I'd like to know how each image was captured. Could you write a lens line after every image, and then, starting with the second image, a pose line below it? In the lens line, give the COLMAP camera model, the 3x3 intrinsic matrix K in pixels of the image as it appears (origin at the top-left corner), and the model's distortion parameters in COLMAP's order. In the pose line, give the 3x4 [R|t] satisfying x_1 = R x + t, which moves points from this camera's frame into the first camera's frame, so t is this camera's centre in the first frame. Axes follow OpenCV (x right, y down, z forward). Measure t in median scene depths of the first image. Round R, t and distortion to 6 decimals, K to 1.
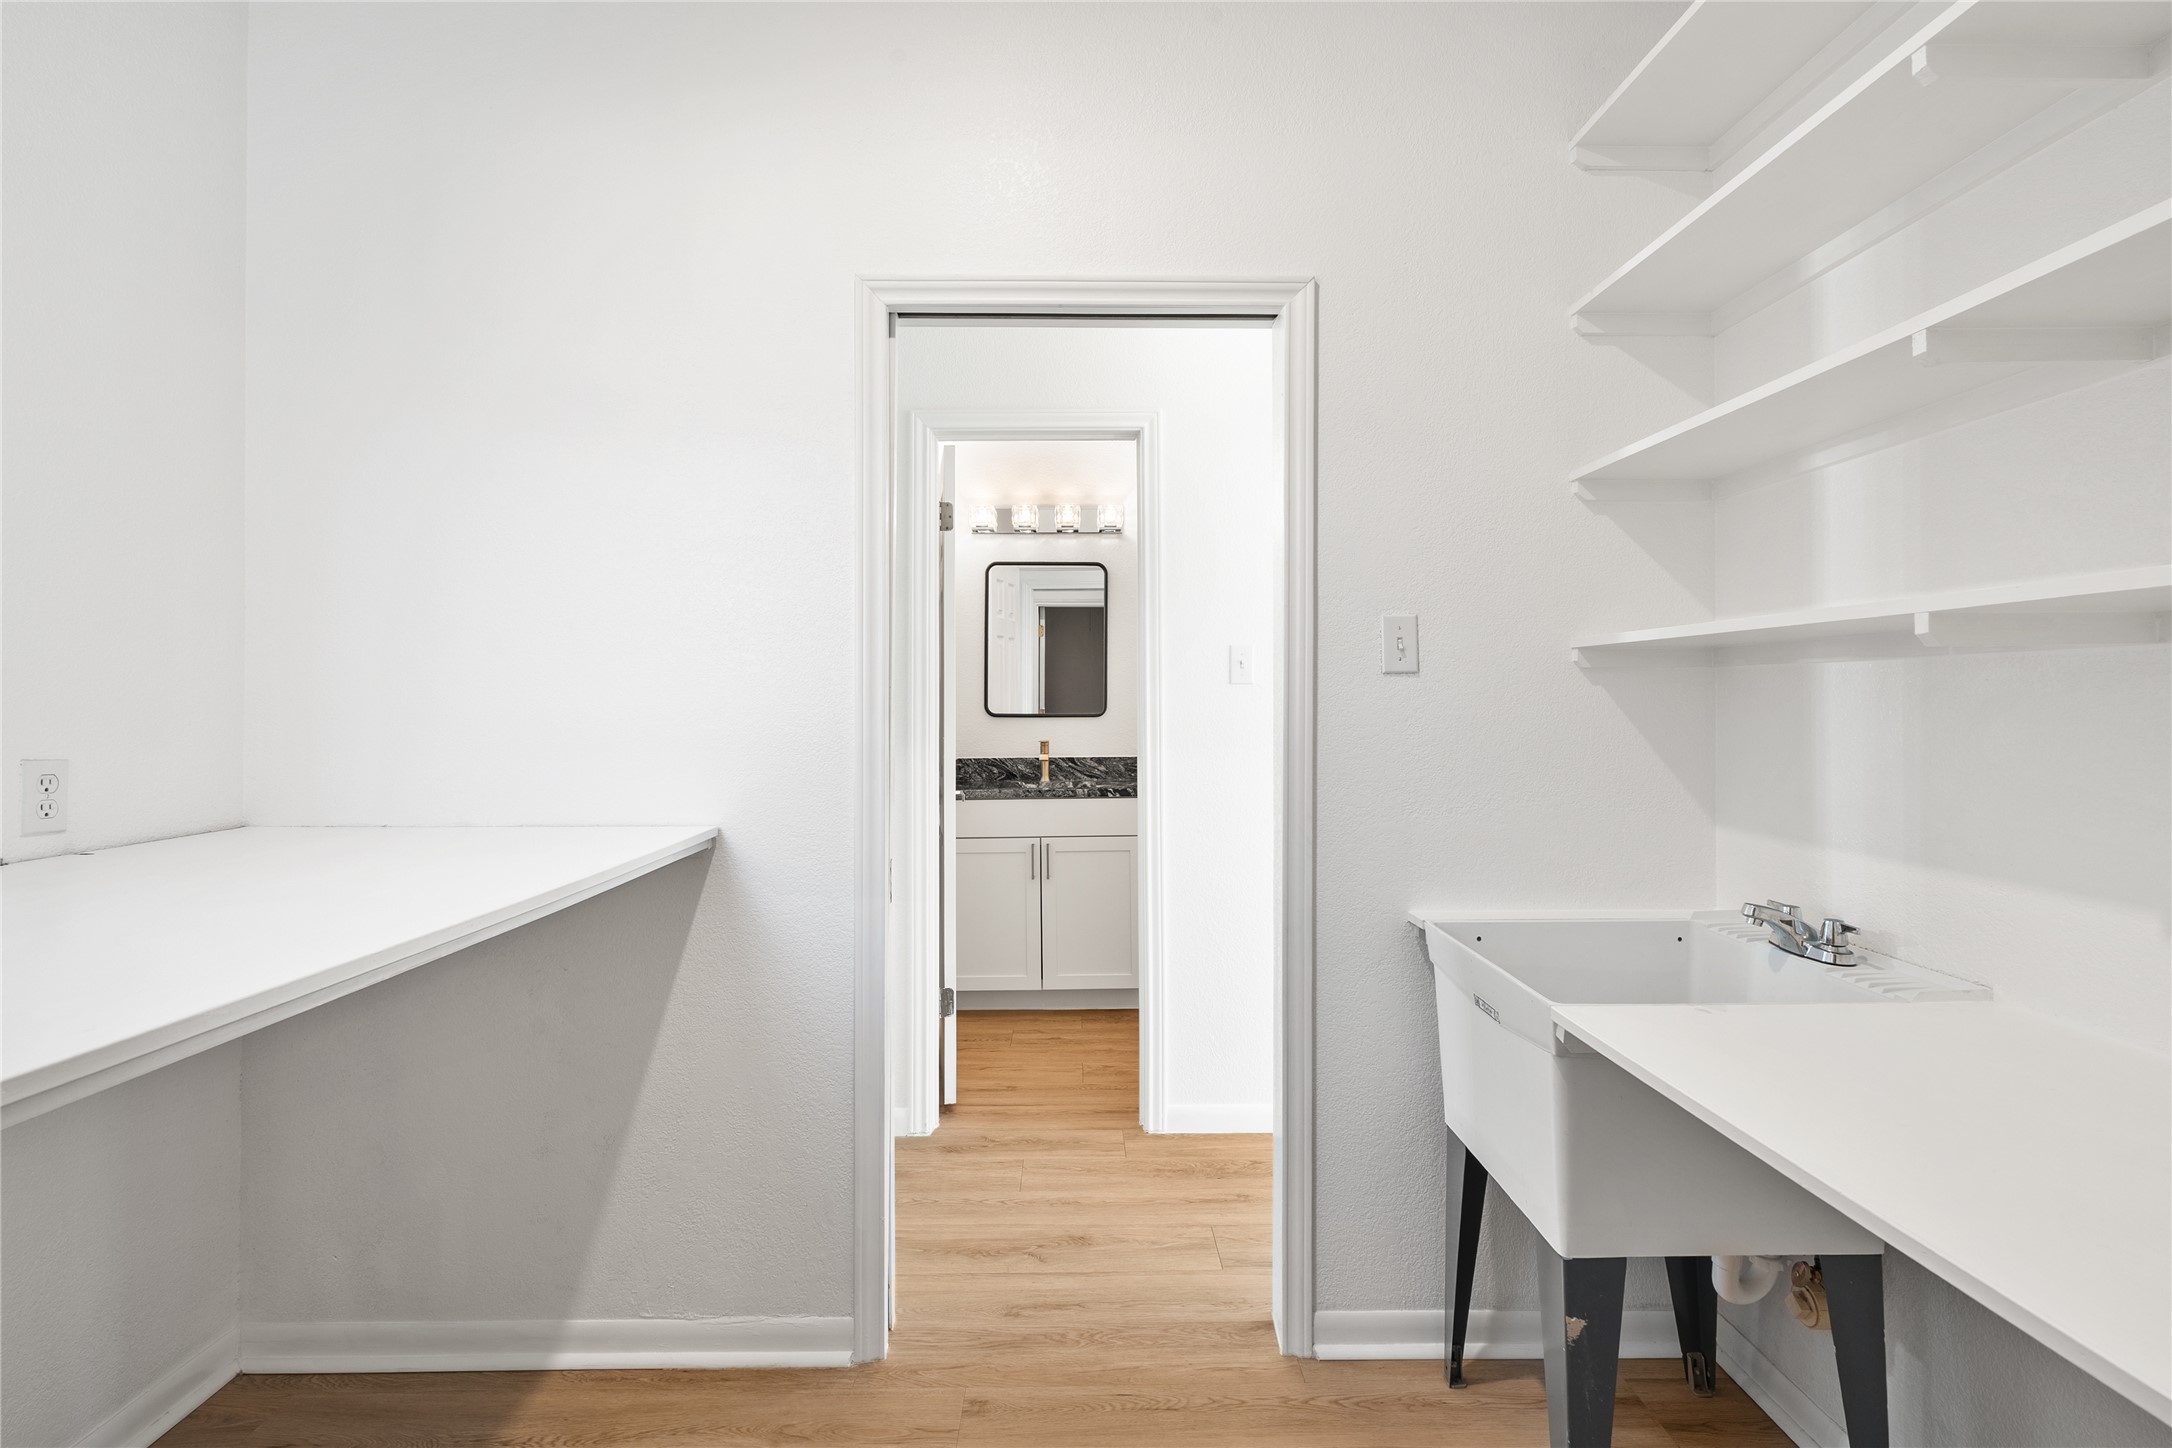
lens RADIAL K [[974.1, 0, 1086.0], [0, 974.1, 724.0], [0, 0, 1]] dist [-0.002523, -0.000053]
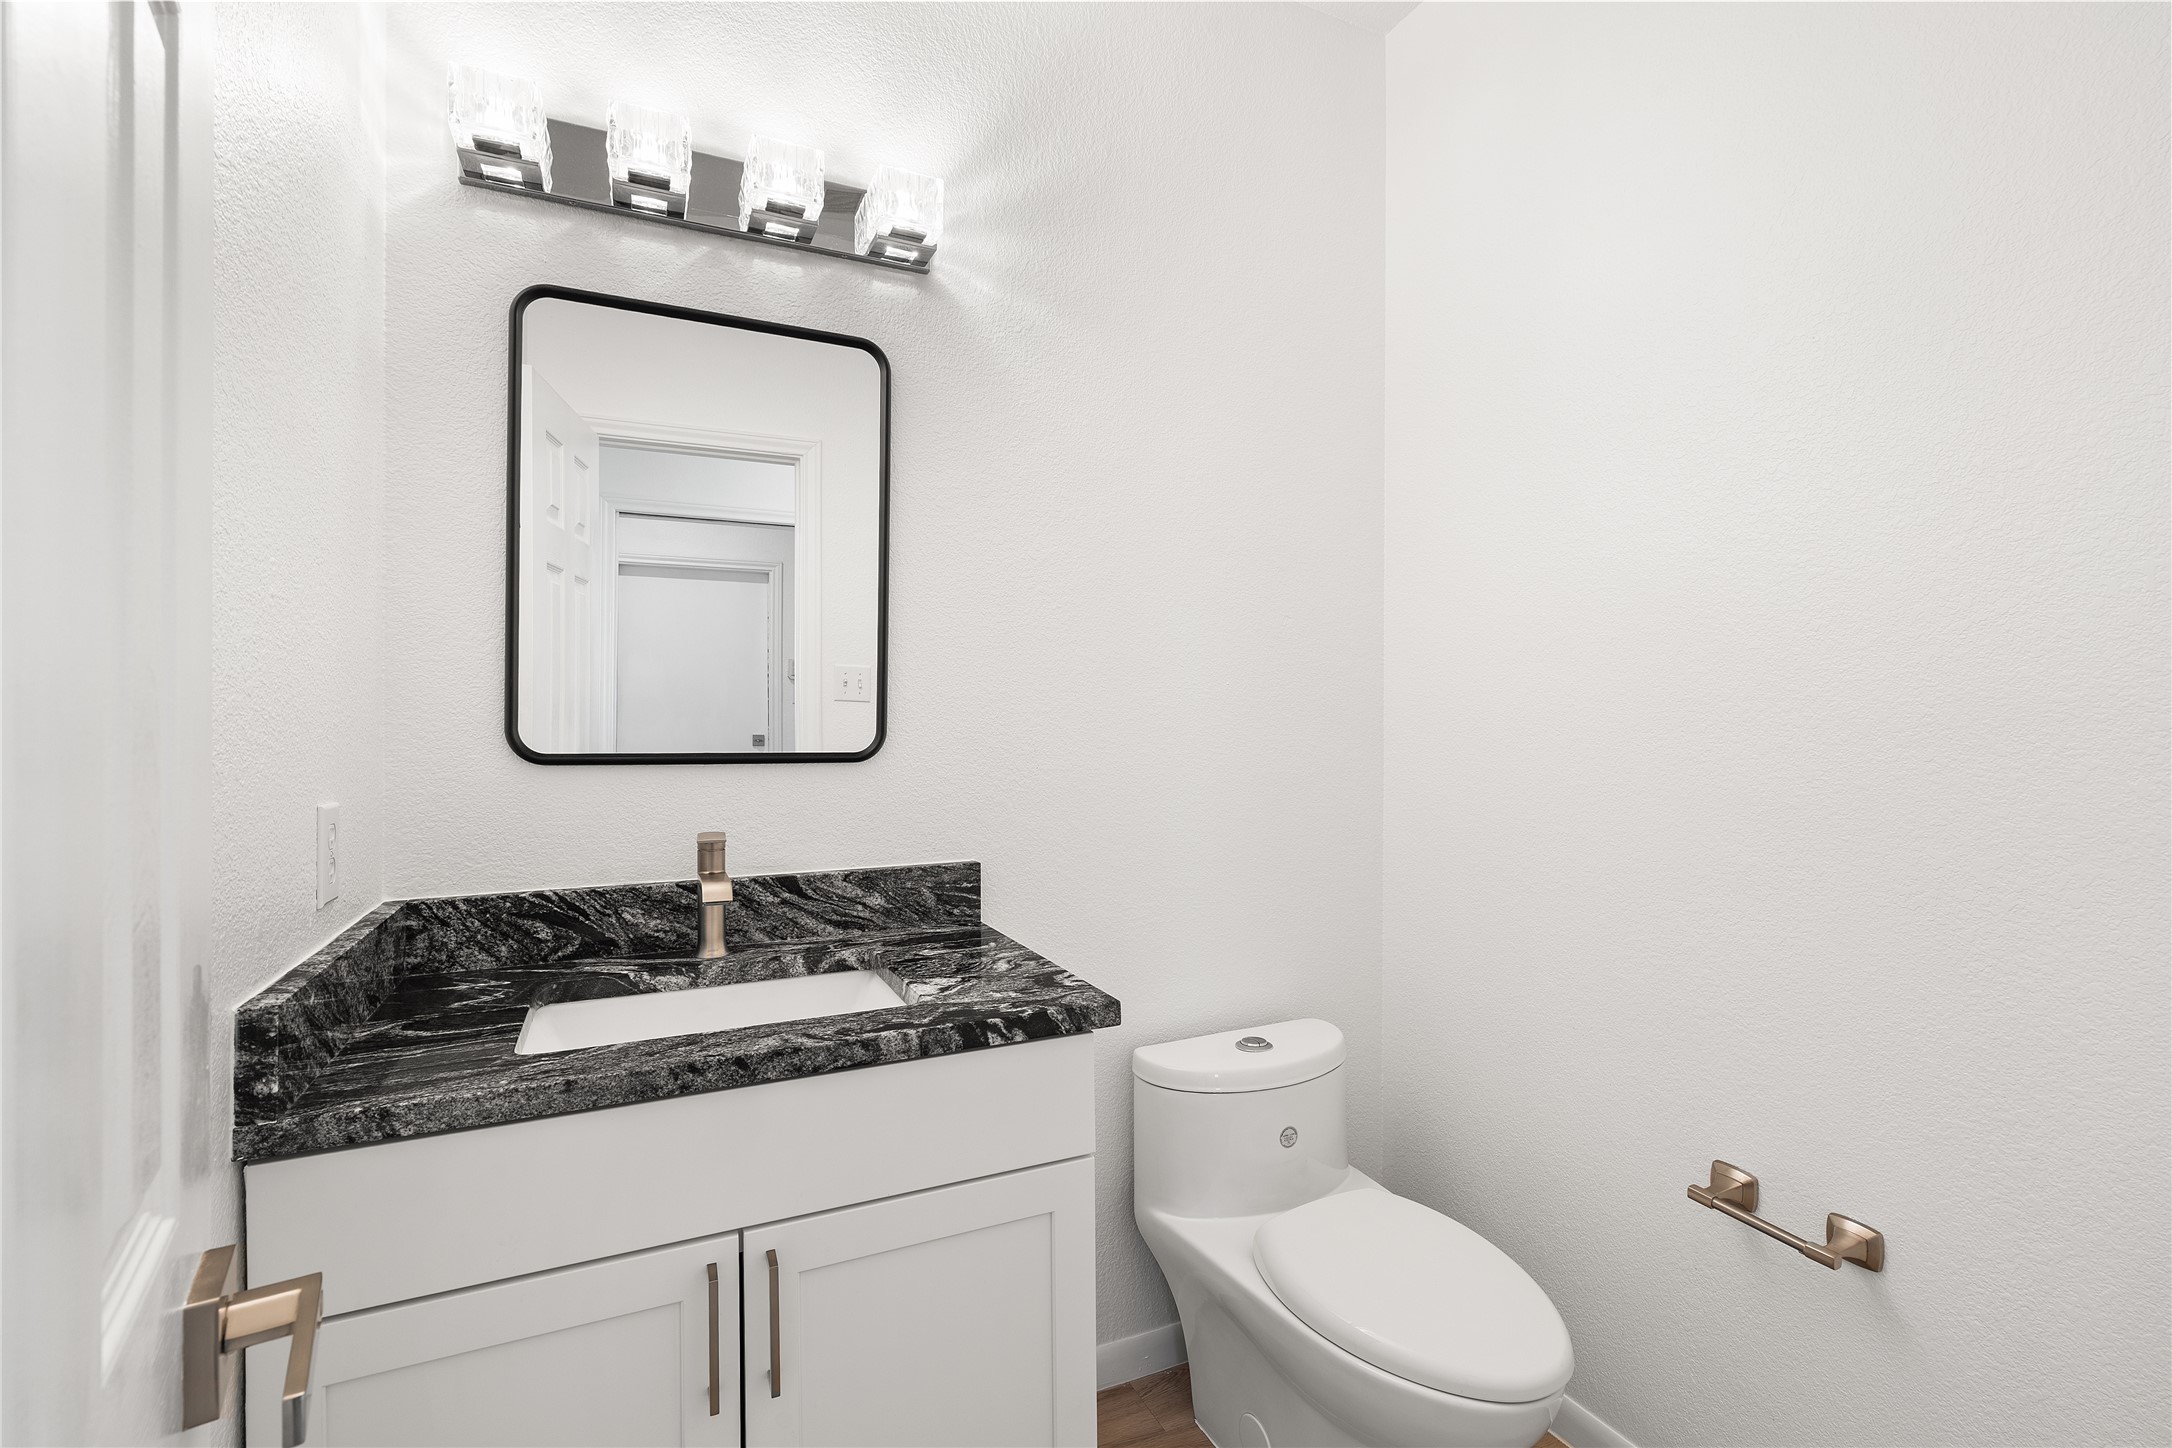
lens RADIAL K [[948.8, 0, 1086.0], [0, 948.8, 724.0], [0, 0, 1]] dist [-0.001308, 0.000986]
pose [[0.907285, 0.000524, 0.420515, -0.062421], [0.006650, 0.999856, -0.015593, -0.015236], [-0.420463, 0.016944, 0.907152, 0.641064]]
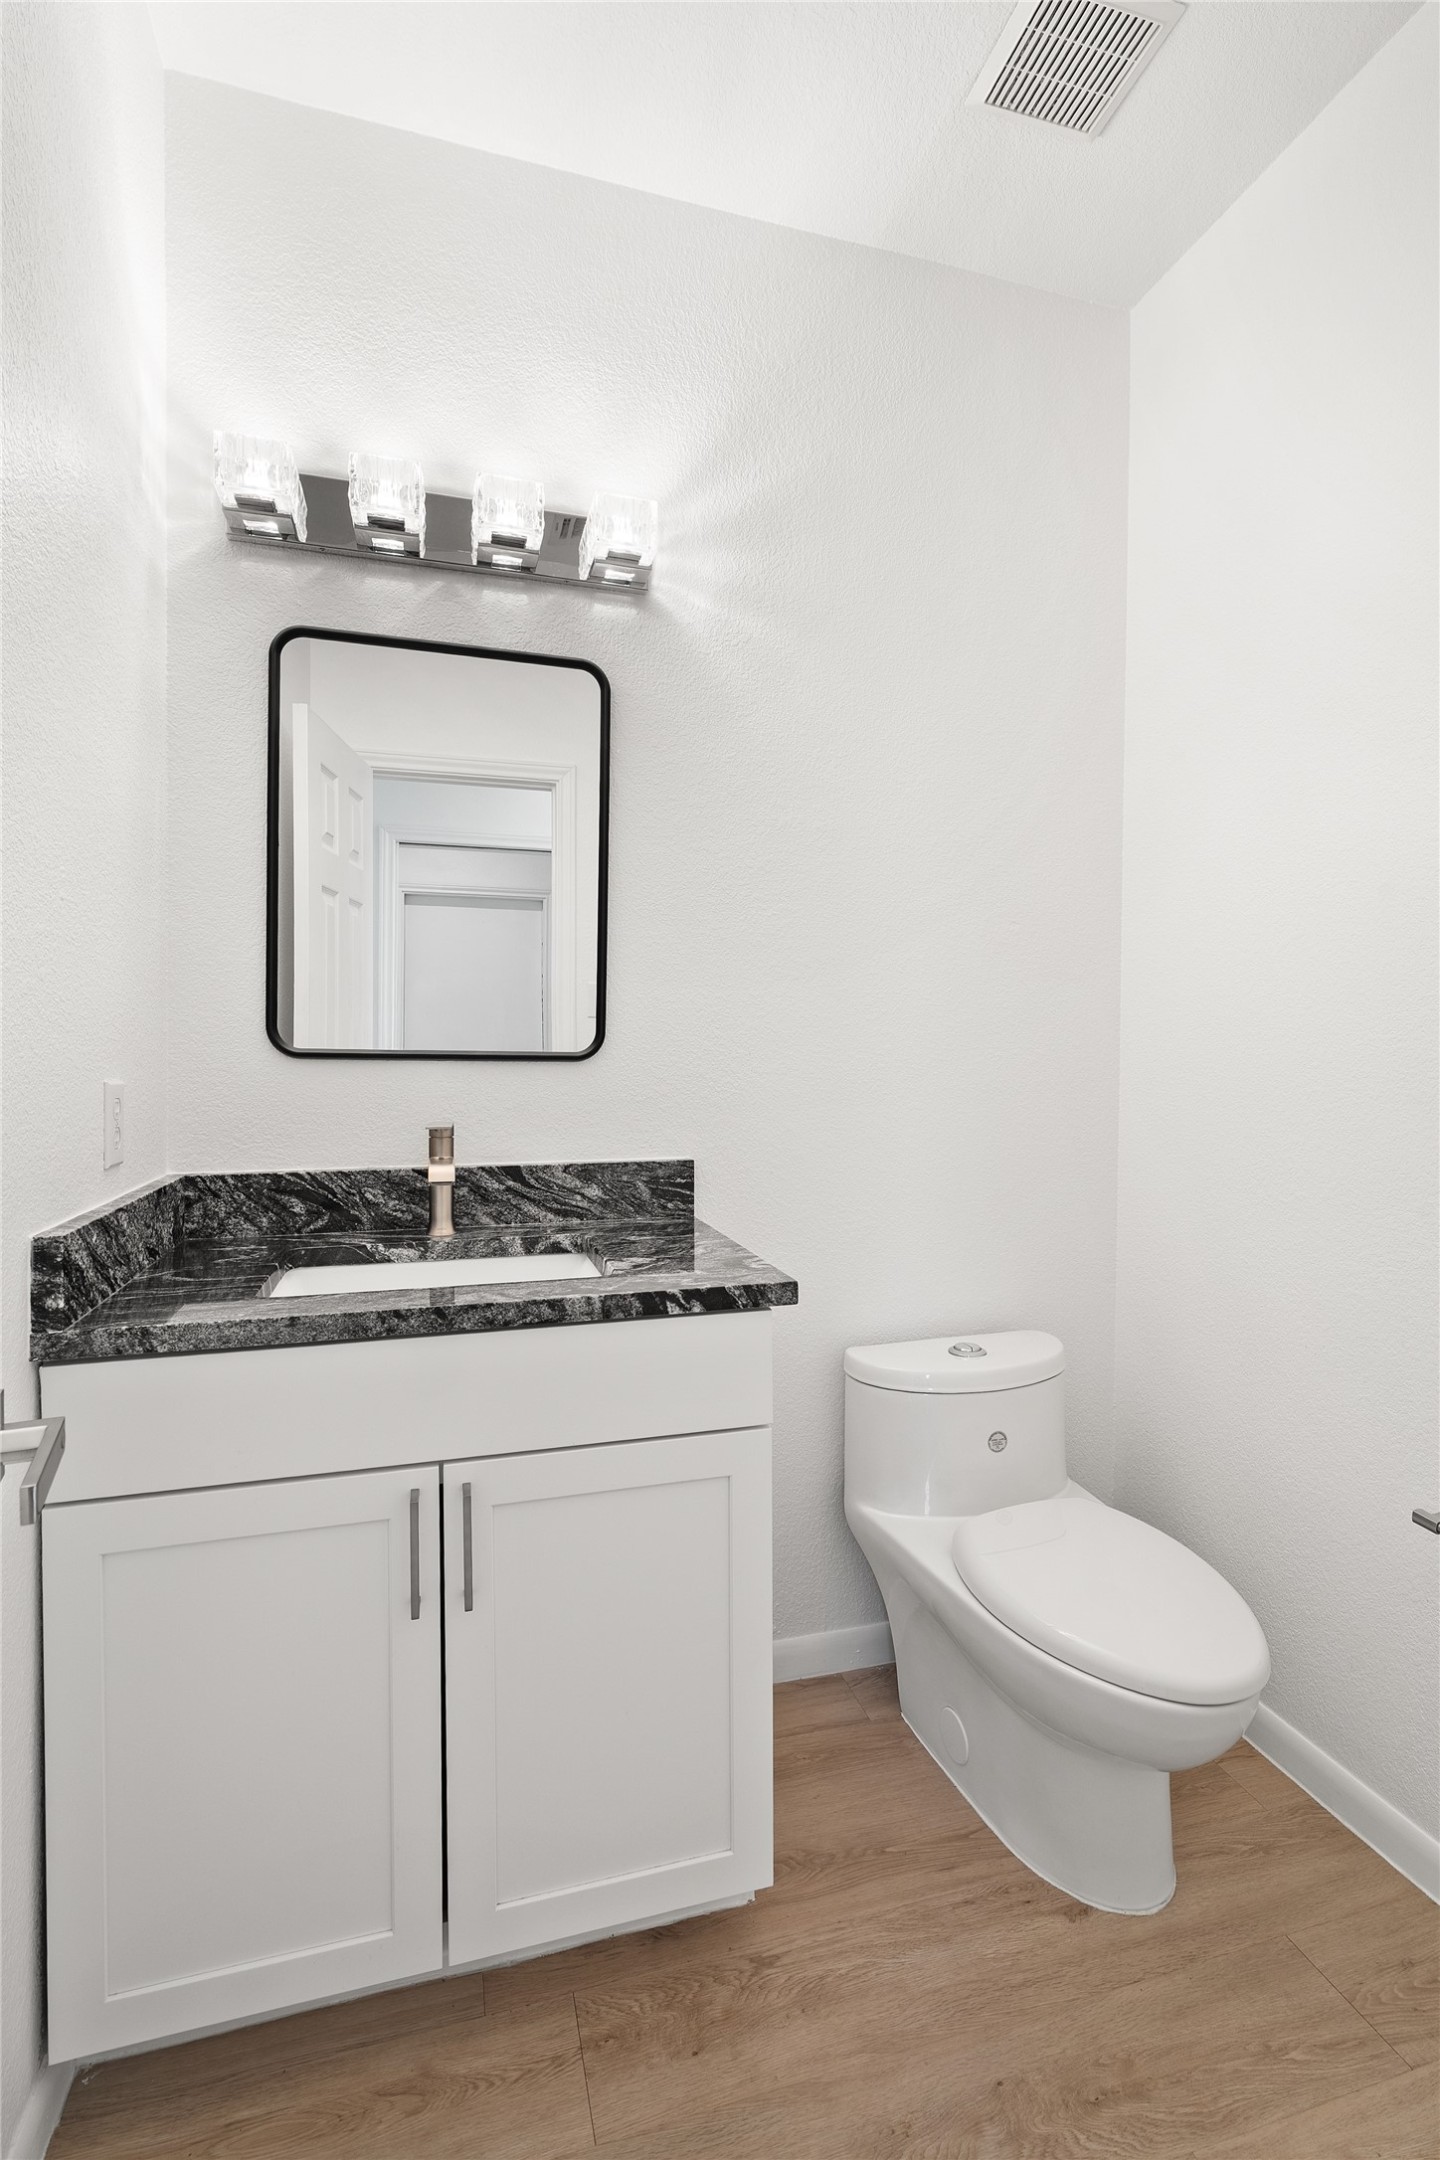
lens RADIAL K [[968.7, 0, 730.4], [0, 968.7, 1074.1], [0, 0, 1]] dist [-0.002523, -0.000053]
pose [[0.960669, 0.001248, 0.277693, -0.038811], [-0.001319, 0.999999, 0.000070, -0.001932], [-0.277693, -0.000434, 0.960670, 0.612433]]
